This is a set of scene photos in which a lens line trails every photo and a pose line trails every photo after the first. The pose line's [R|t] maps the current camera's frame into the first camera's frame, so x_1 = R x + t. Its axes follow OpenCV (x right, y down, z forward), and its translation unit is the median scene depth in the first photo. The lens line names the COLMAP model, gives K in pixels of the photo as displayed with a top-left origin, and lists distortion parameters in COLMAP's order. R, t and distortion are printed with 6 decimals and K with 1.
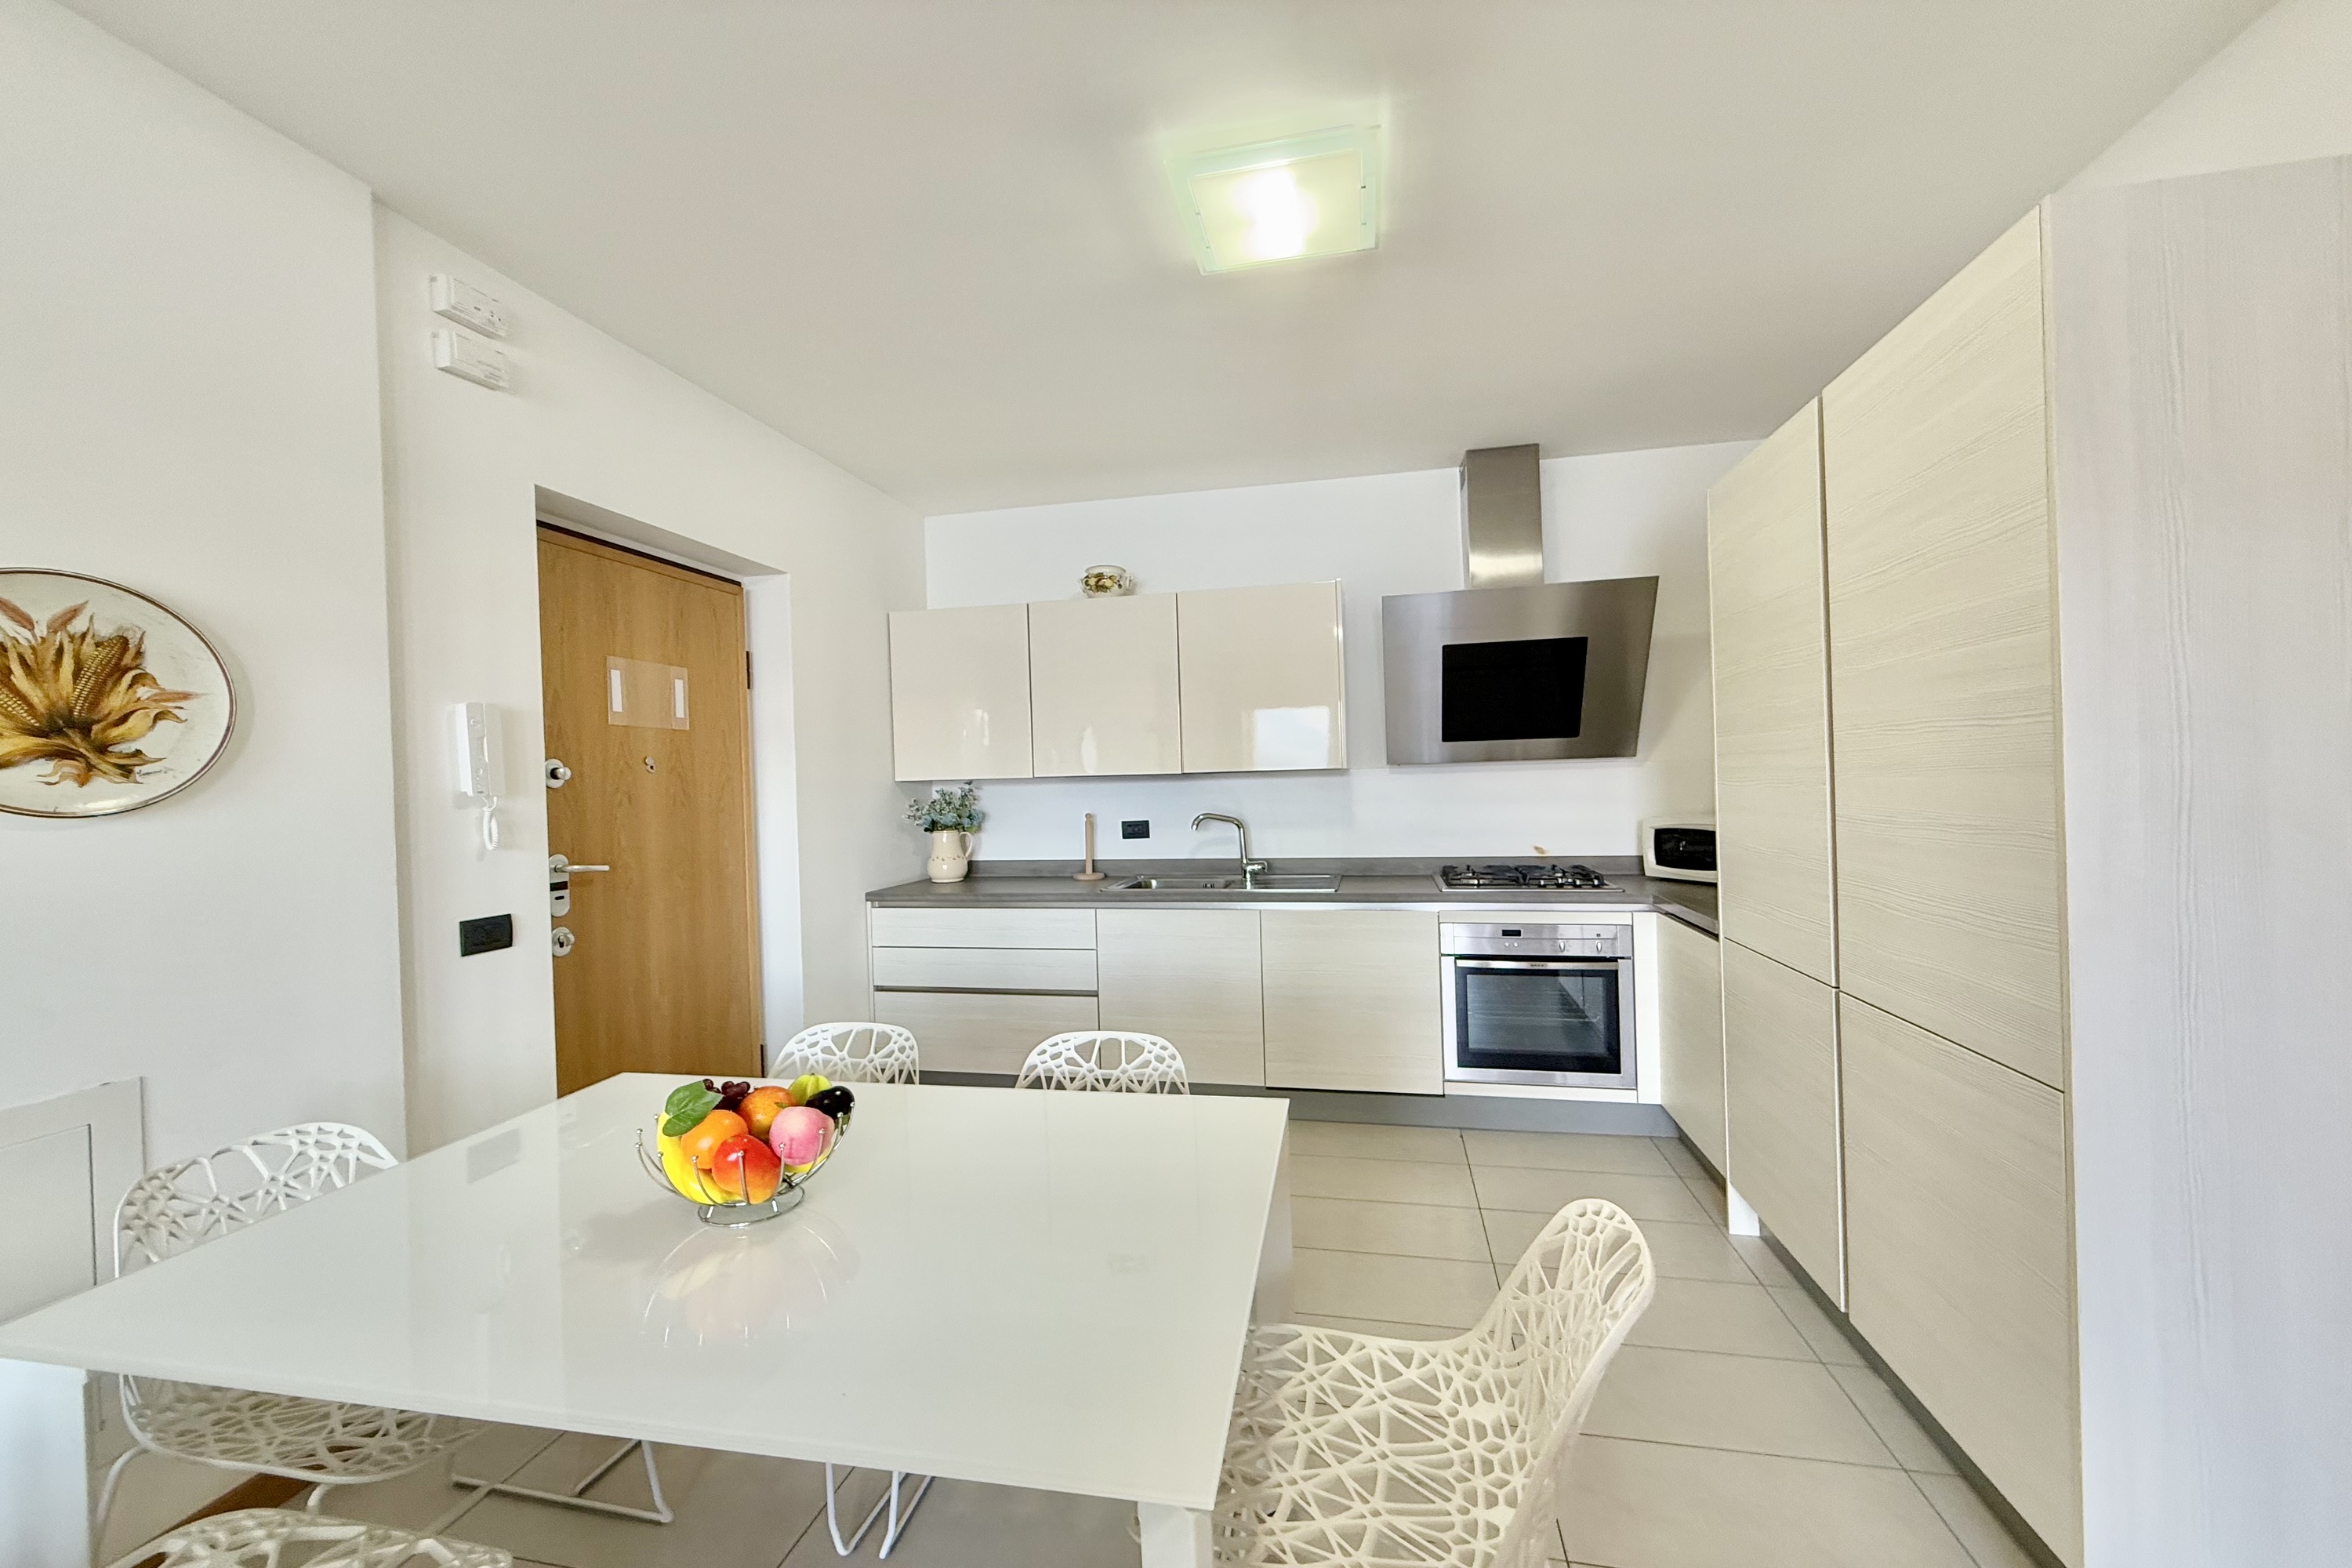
lens RADIAL K [[936.6, 0, 1176.0], [0, 936.6, 784.0], [0, 0, 1]] dist [0.005747, -0.004357]
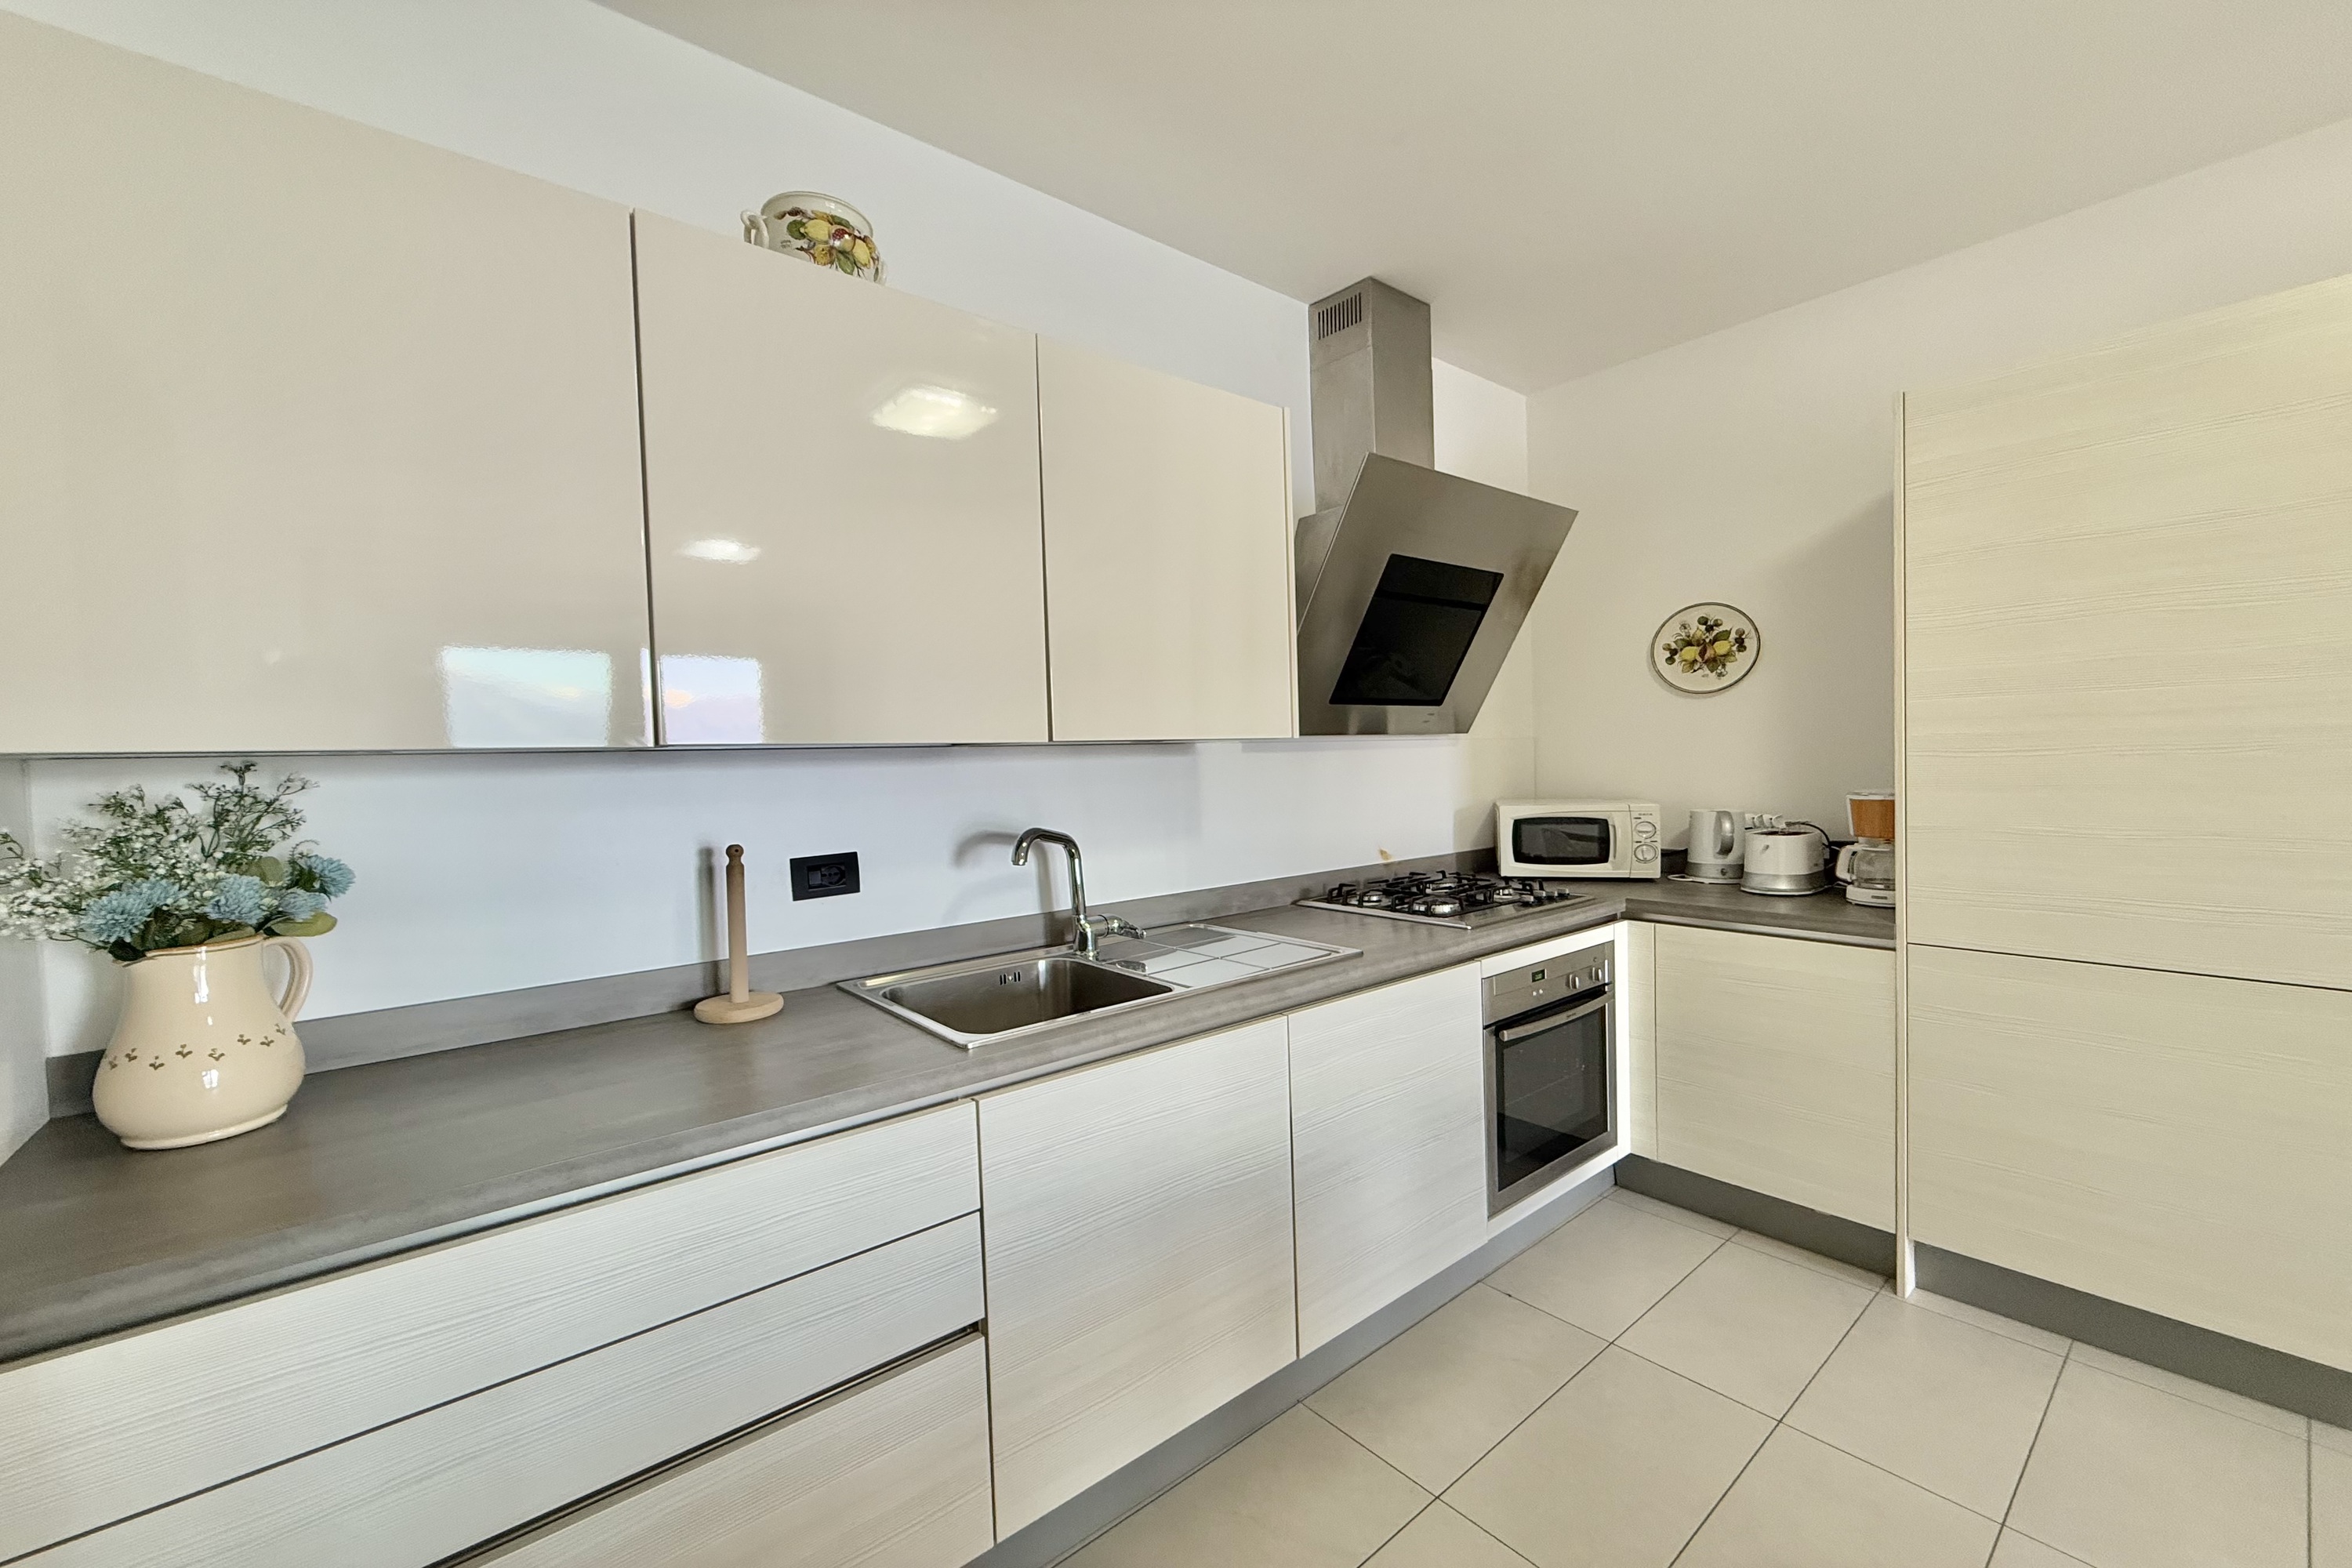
lens RADIAL K [[936.6, 0, 1176.0], [0, 936.6, 784.0], [0, 0, 1]] dist [0.005747, -0.004357]
pose [[0.620251, -0.012657, 0.784301, -0.292156], [0.008937, 0.999919, 0.009069, 0.005058], [-0.784352, 0.001385, 0.620314, 0.640712]]
